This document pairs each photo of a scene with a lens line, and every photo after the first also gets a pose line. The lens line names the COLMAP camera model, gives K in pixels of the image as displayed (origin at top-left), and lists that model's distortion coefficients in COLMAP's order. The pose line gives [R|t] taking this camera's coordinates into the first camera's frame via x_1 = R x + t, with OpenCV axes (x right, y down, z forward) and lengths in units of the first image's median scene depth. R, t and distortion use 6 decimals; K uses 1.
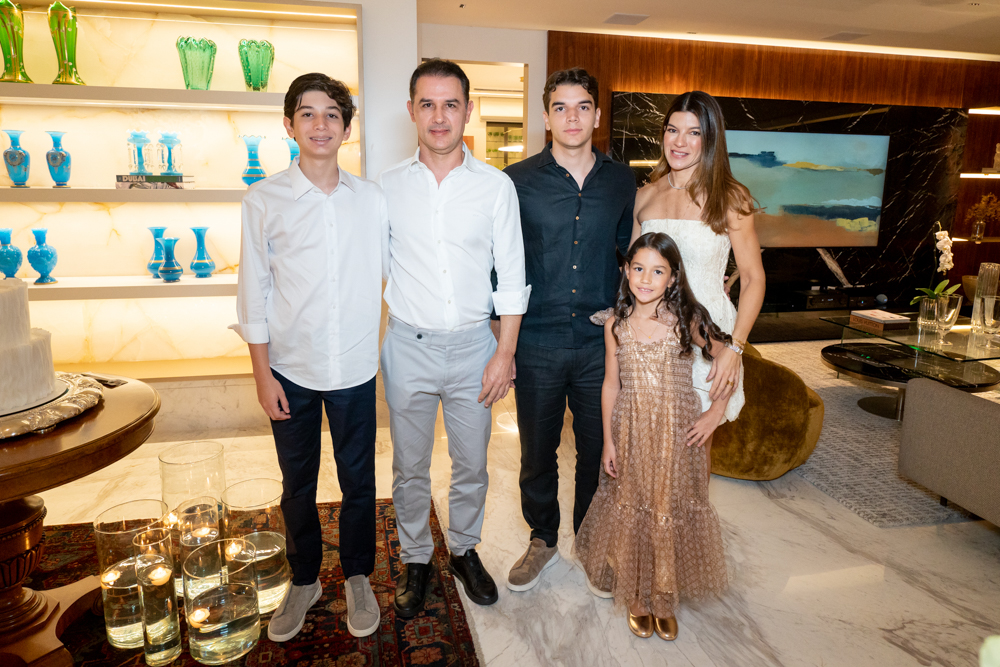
lens RADIAL K [[650.5, 0, 513.8], [0, 650.5, 296.0], [0, 0, 1]] dist [-0.023245, 0.016450]
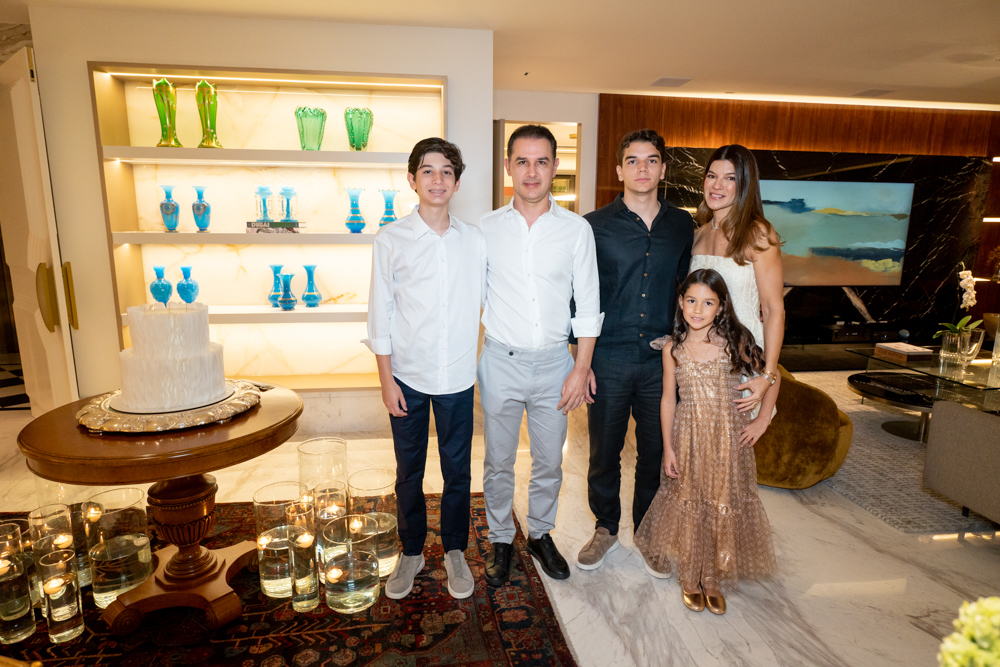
lens RADIAL K [[583.2, 0, 500.3], [0, 583.2, 335.7], [0, 0, 1]] dist [-0.021879, 0.014906]
pose [[0.996318, 0.012393, -0.084834, -0.043483], [-0.011613, 0.999886, 0.009682, 0.010942], [0.084944, -0.008661, 0.996348, -0.049186]]
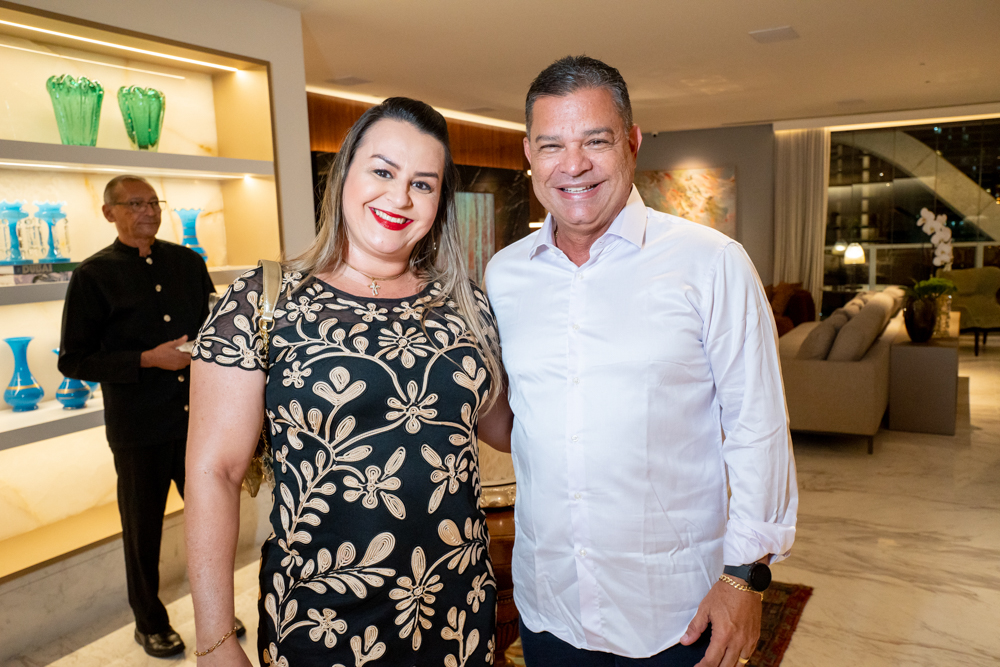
lens RADIAL K [[841.6, 0, 503.4], [0, 841.6, 330.5], [0, 0, 1]] dist [0.033040, 0.056011]
pose [[0.663612, -0.125703, 0.737440, -0.933617], [0.175017, 0.984511, 0.010322, -0.034743], [-0.727316, 0.122215, 0.675334, 0.006352]]
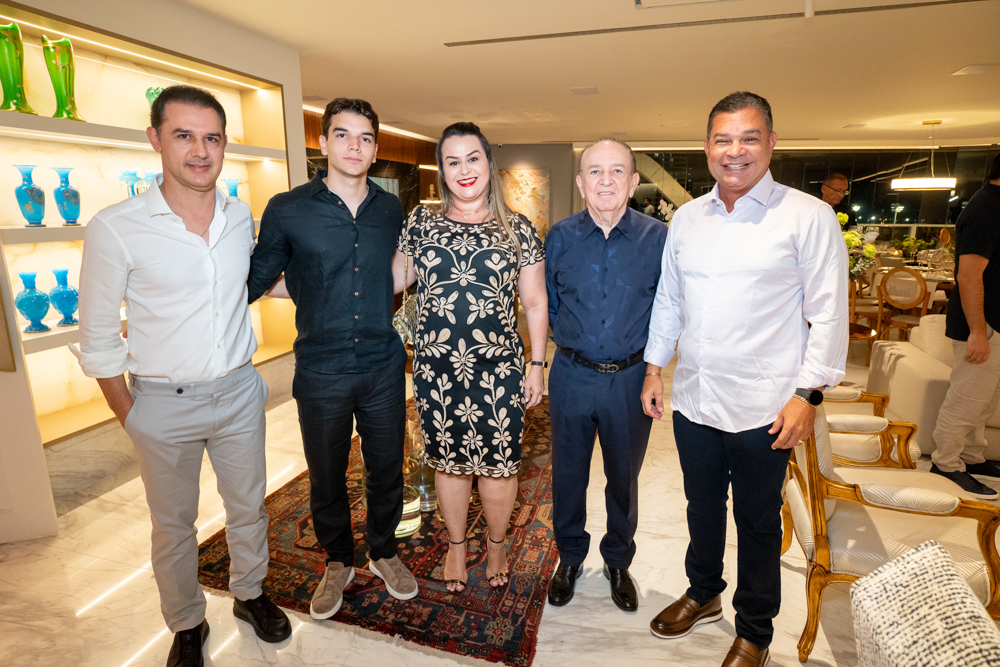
lens RADIAL K [[571.0, 0, 503.3], [0, 571.0, 332.9], [0, 0, 1]] dist [-0.010271, 0.002446]
pose [[0.491066, -0.201361, 0.847531, -1.141225], [0.159530, 0.977252, 0.139748, -0.022365], [-0.856390, 0.066581, 0.512018, -0.000960]]
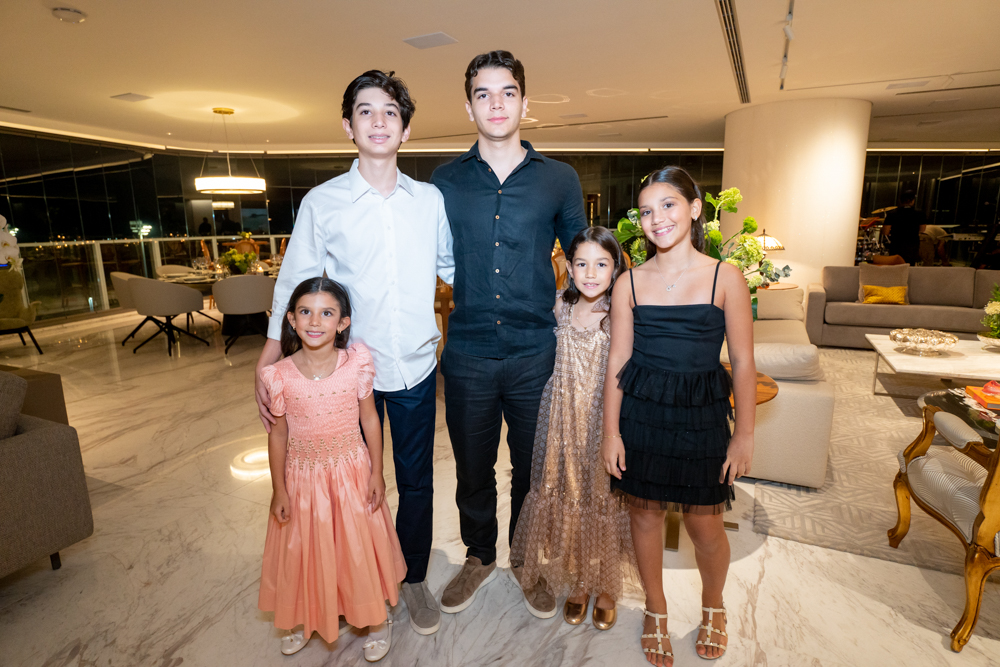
lens RADIAL K [[553.7, 0, 500.0], [0, 553.7, 333.5], [0, 0, 1]] dist [-0.013035, 0.002991]
pose [[-0.786315, -0.122622, 0.605536, -0.120797], [0.115272, 0.933779, 0.338777, -0.078811], [-0.606978, 0.336186, -0.720109, 0.638660]]
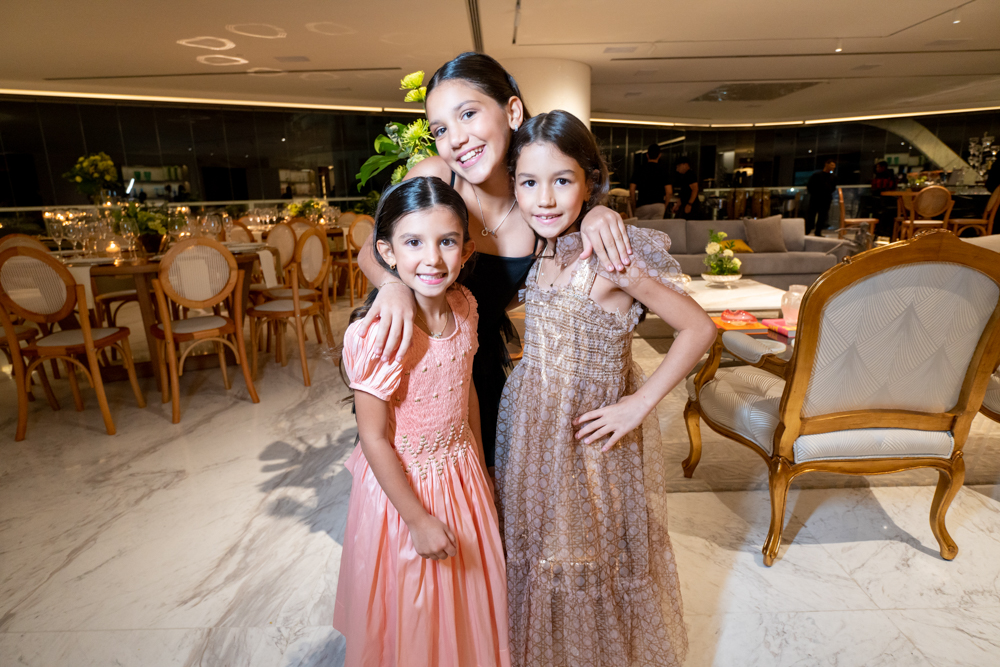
lens RADIAL K [[583.2, 0, 500.3], [0, 583.2, 335.7], [0, 0, 1]] dist [-0.021879, 0.014906]
pose [[-0.976387, -0.037726, 0.212711, -0.050883], [0.052264, 0.914133, 0.402033, -0.009100], [-0.209613, 0.403656, -0.890575, 0.561958]]
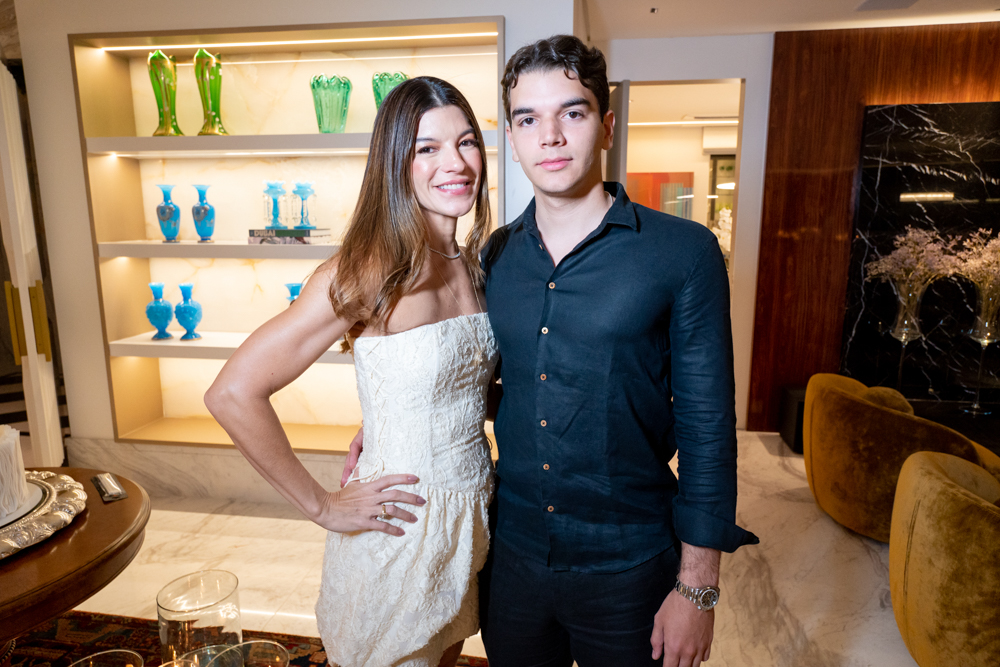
lens RADIAL K [[648.5, 0, 503.2], [0, 648.5, 334.5], [0, 0, 1]] dist [0.002254, 0.008836]
pose [[0.930540, 0.053460, -0.362266, 0.077154], [-0.053002, 0.998531, 0.011209, -0.063685], [0.362333, 0.008771, 0.932007, 0.251361]]
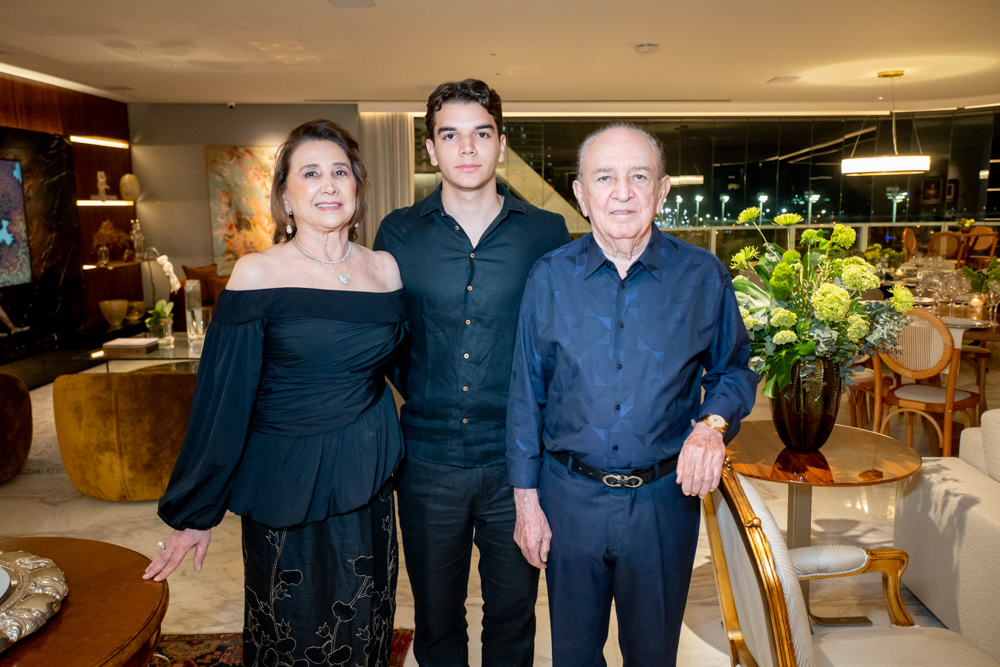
lens RADIAL K [[841.6, 0, 503.4], [0, 841.6, 330.5], [0, 0, 1]] dist [0.033040, 0.056011]
pose [[0.258460, -0.163474, 0.952090, -0.748044], [0.188404, 0.975182, 0.116293, -0.045919], [-0.947472, 0.149320, 0.282845, 0.074007]]
